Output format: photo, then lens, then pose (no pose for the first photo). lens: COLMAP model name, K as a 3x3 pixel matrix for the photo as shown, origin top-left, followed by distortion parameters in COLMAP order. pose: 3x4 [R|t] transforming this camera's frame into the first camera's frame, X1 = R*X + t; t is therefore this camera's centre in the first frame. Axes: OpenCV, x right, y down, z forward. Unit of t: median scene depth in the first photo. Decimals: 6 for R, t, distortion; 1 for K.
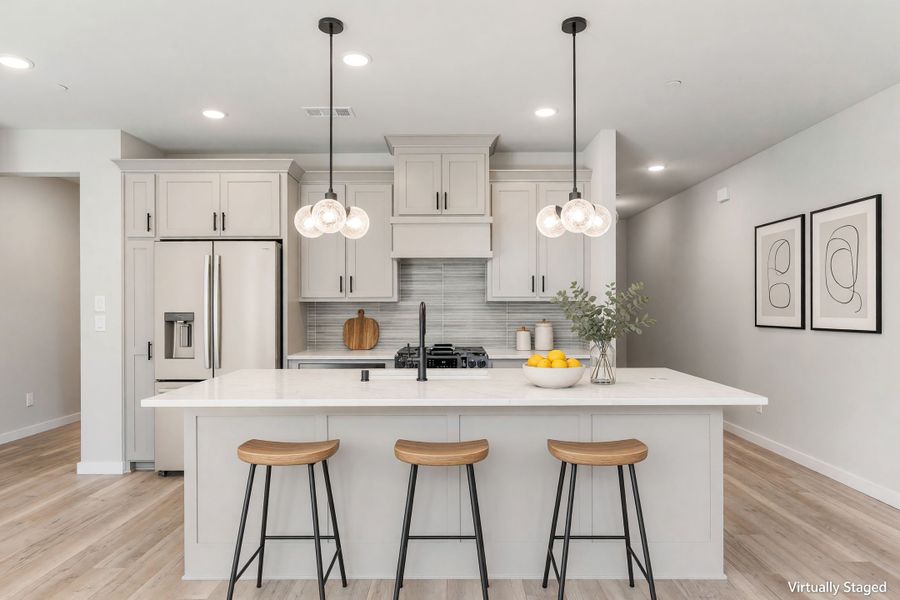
lens RADIAL K [[572.9, 0, 448.3], [0, 572.9, 300.5], [0, 0, 1]] dist [0.003498, 0.001260]
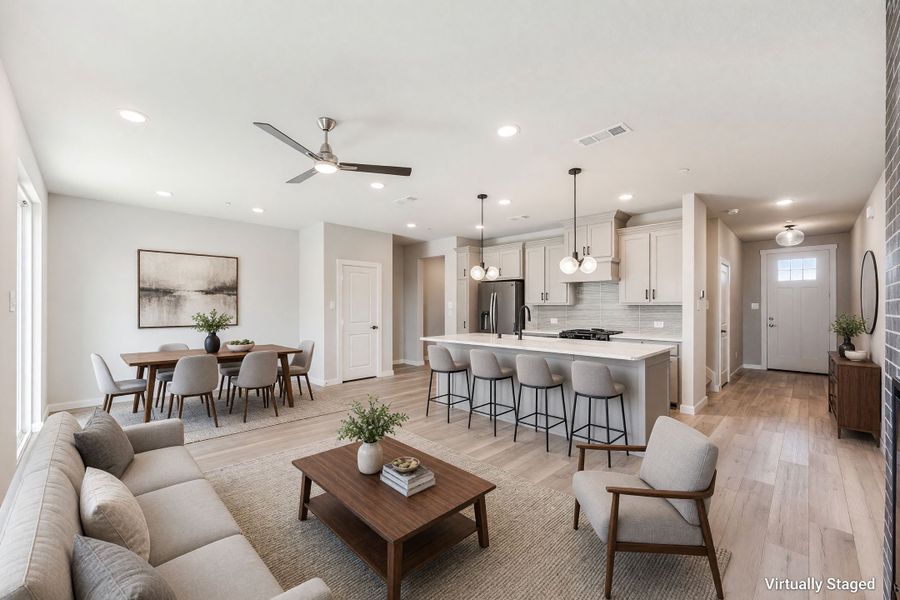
lens RADIAL K [[360.2, 0, 448.0], [0, 360.2, 306.7], [0, 0, 1]] dist [-0.000050, 0.000033]
pose [[0.715571, 0.004747, -0.698524, 0.640154], [0.000957, 0.999969, 0.007776, -0.002943], [0.698540, -0.006233, 0.715544, -0.192083]]
